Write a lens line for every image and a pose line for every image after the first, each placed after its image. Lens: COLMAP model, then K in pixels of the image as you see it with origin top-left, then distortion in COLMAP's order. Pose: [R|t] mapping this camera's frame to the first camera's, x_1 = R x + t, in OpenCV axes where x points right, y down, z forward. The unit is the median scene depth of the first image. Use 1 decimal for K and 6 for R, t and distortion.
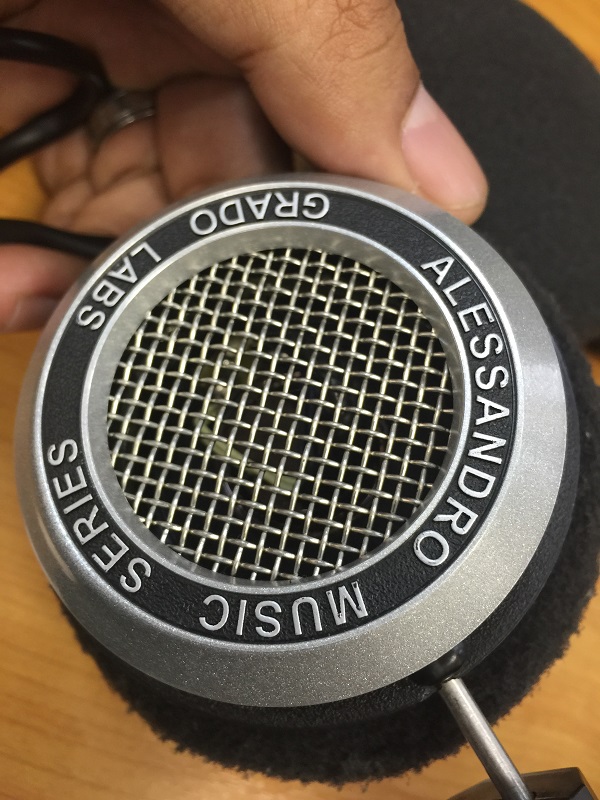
lens RADIAL K [[693.9, 0, 302.1], [0, 693.9, 404.1], [0, 0, 1]] dist [0.042801, -0.073138]
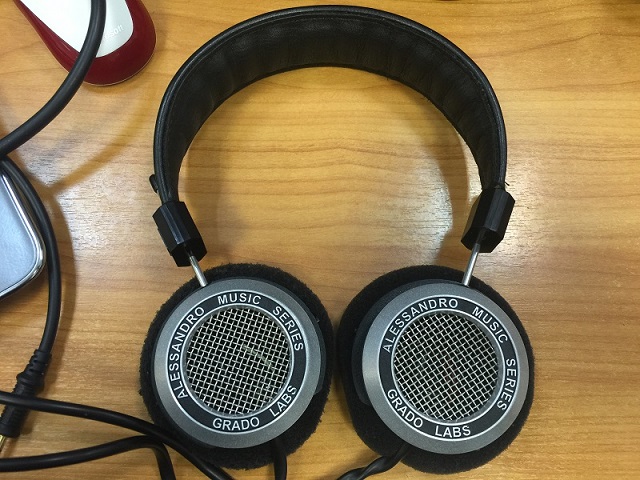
lens RADIAL K [[555.1, 0, 321.4], [0, 555.1, 237.7], [0, 0, 1]] dist [0.042801, -0.073138]
pose [[-0.996398, -0.036795, 0.076406, -0.666711], [0.072795, -0.833293, 0.548017, -1.025843], [0.043504, 0.551605, 0.832970, -1.669720]]
